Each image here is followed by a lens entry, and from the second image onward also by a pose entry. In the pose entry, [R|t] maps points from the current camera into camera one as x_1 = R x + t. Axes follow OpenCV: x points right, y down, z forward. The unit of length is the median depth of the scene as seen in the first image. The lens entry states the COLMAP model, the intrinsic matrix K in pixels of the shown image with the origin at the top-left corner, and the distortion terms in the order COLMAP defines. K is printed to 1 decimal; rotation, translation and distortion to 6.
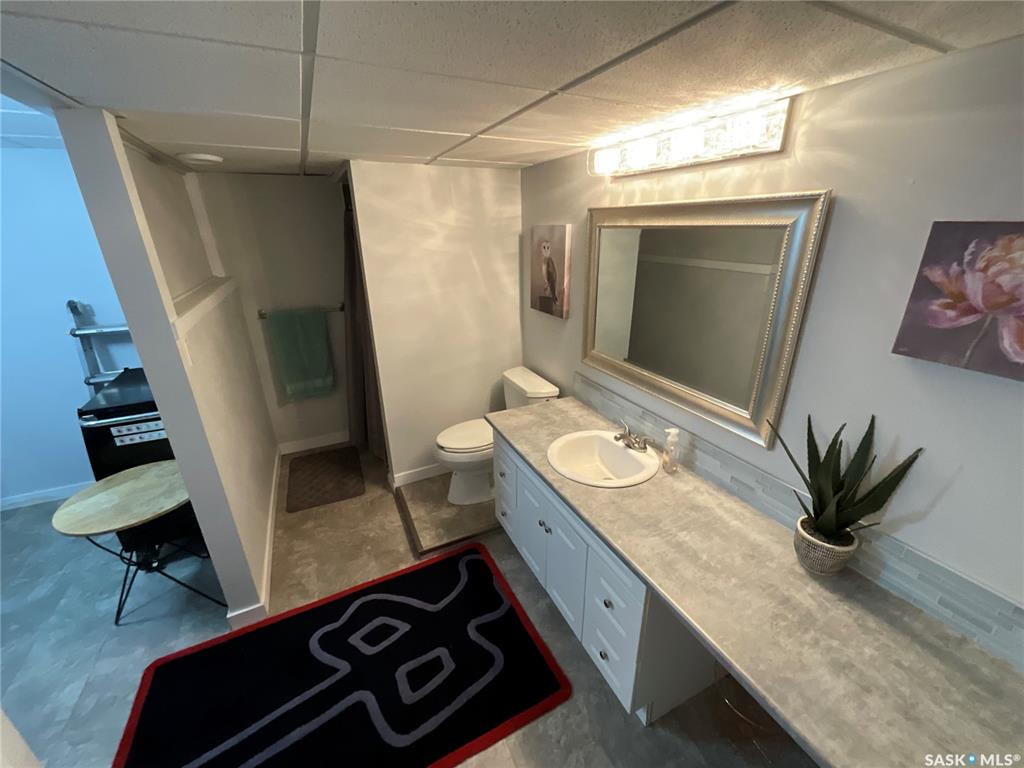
lens RADIAL K [[416.1, 0, 516.2], [0, 416.1, 384.9], [0, 0, 1]] dist [-0.005456, 0.001784]
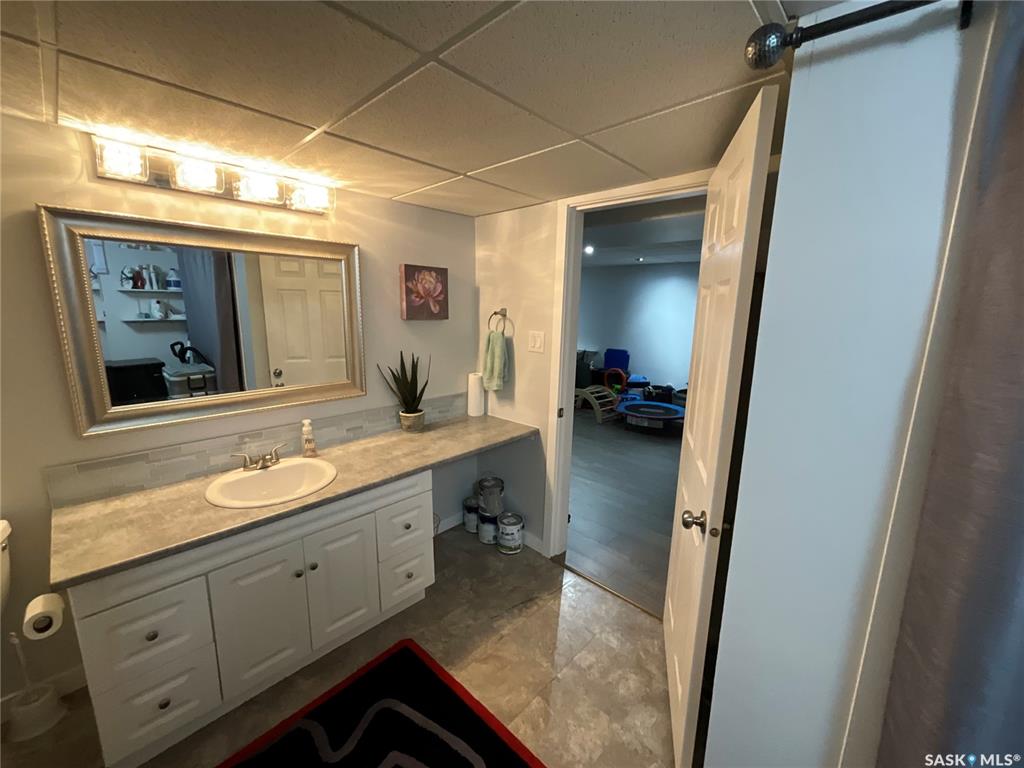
lens RADIAL K [[416.1, 0, 513.6], [0, 416.1, 385.4], [0, 0, 1]] dist [-0.005456, 0.001784]
pose [[-0.359475, -0.169957, 0.917547, -0.938566], [0.321102, 0.900698, 0.292638, -0.145476], [-0.876168, 0.399822, -0.269205, 0.788883]]
